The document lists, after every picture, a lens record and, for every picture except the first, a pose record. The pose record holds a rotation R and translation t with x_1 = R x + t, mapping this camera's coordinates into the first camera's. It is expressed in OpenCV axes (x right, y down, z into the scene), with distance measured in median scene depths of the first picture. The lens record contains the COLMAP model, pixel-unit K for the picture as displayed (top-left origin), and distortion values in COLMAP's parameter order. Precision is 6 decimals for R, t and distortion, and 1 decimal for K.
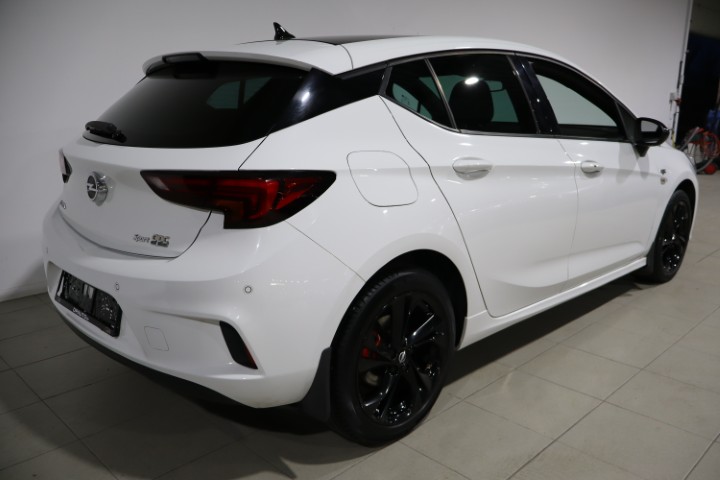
lens RADIAL K [[628.4, 0, 360.0], [0, 628.4, 240.0], [0, 0, 1]] dist [-0.001317, 0.000176]
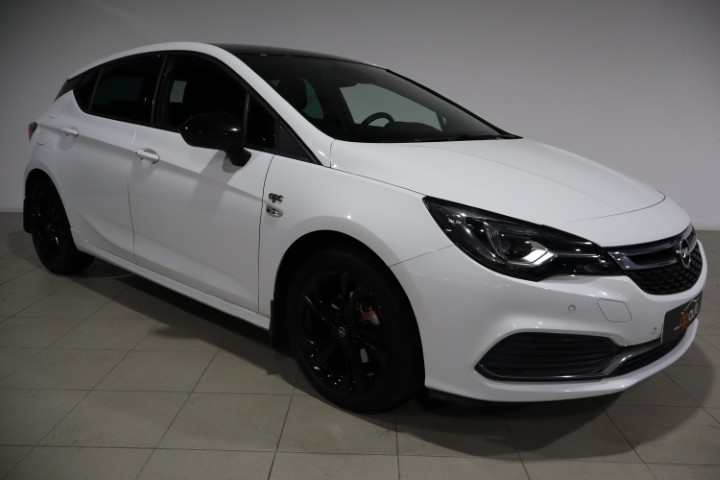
lens RADIAL K [[584.2, 0, 360.0], [0, 584.2, 240.0], [0, 0, 1]] dist [0.001277, -0.000754]
pose [[0.038050, 0.203949, -0.978242, 1.655832], [-0.249978, 0.949767, 0.188290, -0.309686], [0.967504, 0.237375, 0.087122, 1.584323]]
